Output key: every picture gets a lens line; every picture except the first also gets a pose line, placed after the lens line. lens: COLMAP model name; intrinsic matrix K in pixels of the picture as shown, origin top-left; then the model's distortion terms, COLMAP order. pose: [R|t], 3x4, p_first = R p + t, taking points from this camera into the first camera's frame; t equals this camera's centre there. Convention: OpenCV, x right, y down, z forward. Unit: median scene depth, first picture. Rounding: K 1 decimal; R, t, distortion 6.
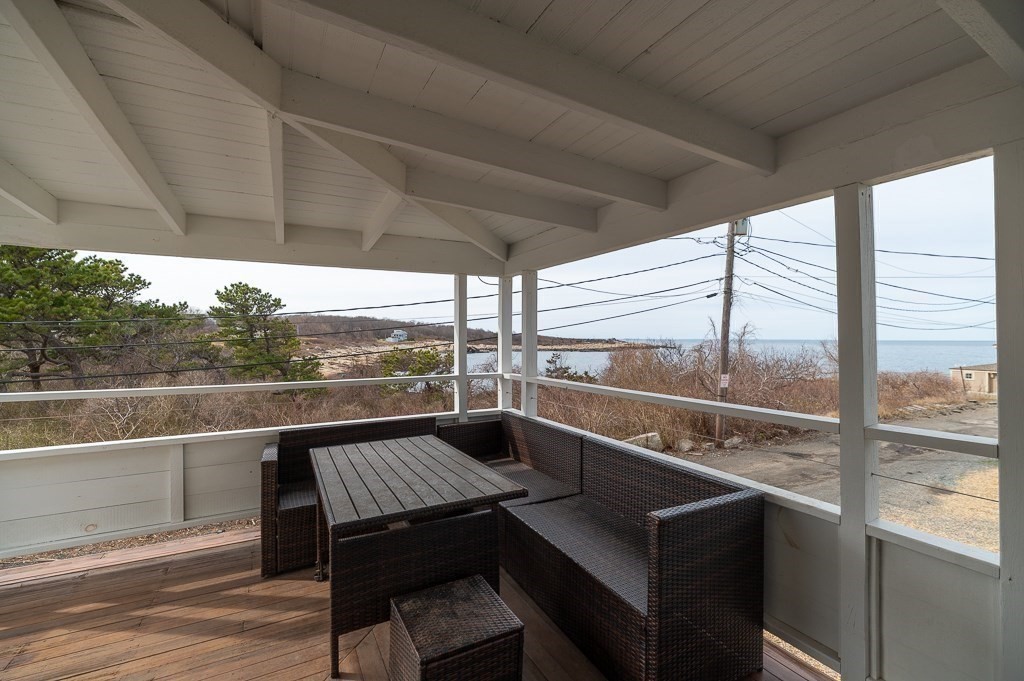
lens RADIAL K [[441.6, 0, 513.6], [0, 441.6, 337.0], [0, 0, 1]] dist [0.009229, -0.000383]
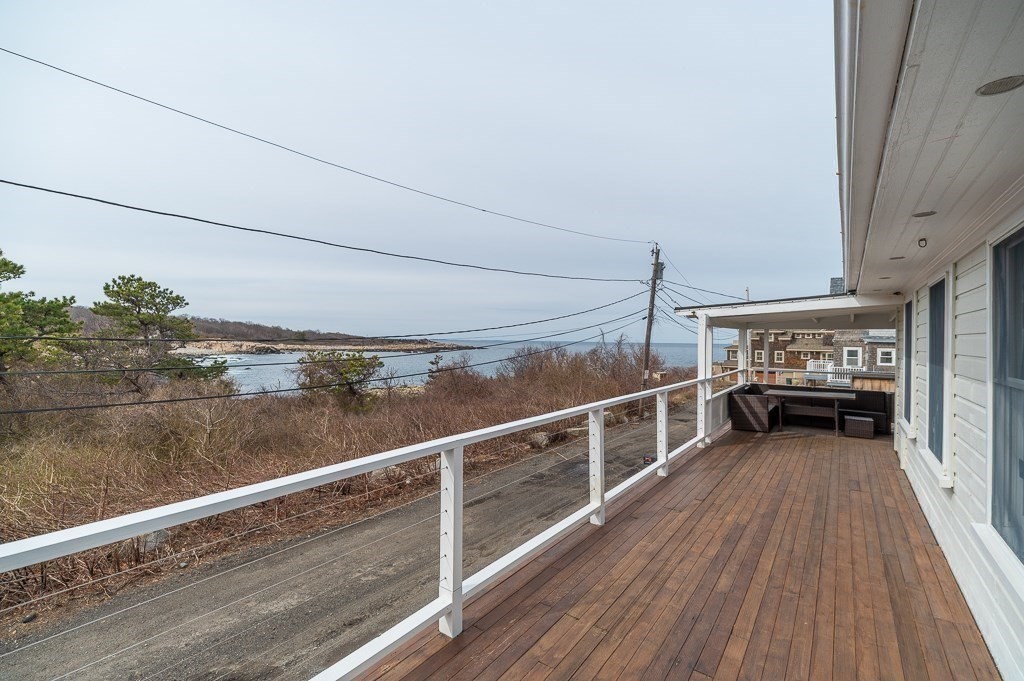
lens RADIAL K [[441.6, 0, 513.6], [0, 441.6, 337.0], [0, 0, 1]] dist [0.009229, -0.000383]
pose [[0.909230, 0.013409, 0.416079, -0.300029], [-0.013168, 0.999907, -0.003448, -0.009522], [-0.416087, -0.002344, 0.909322, -0.099946]]
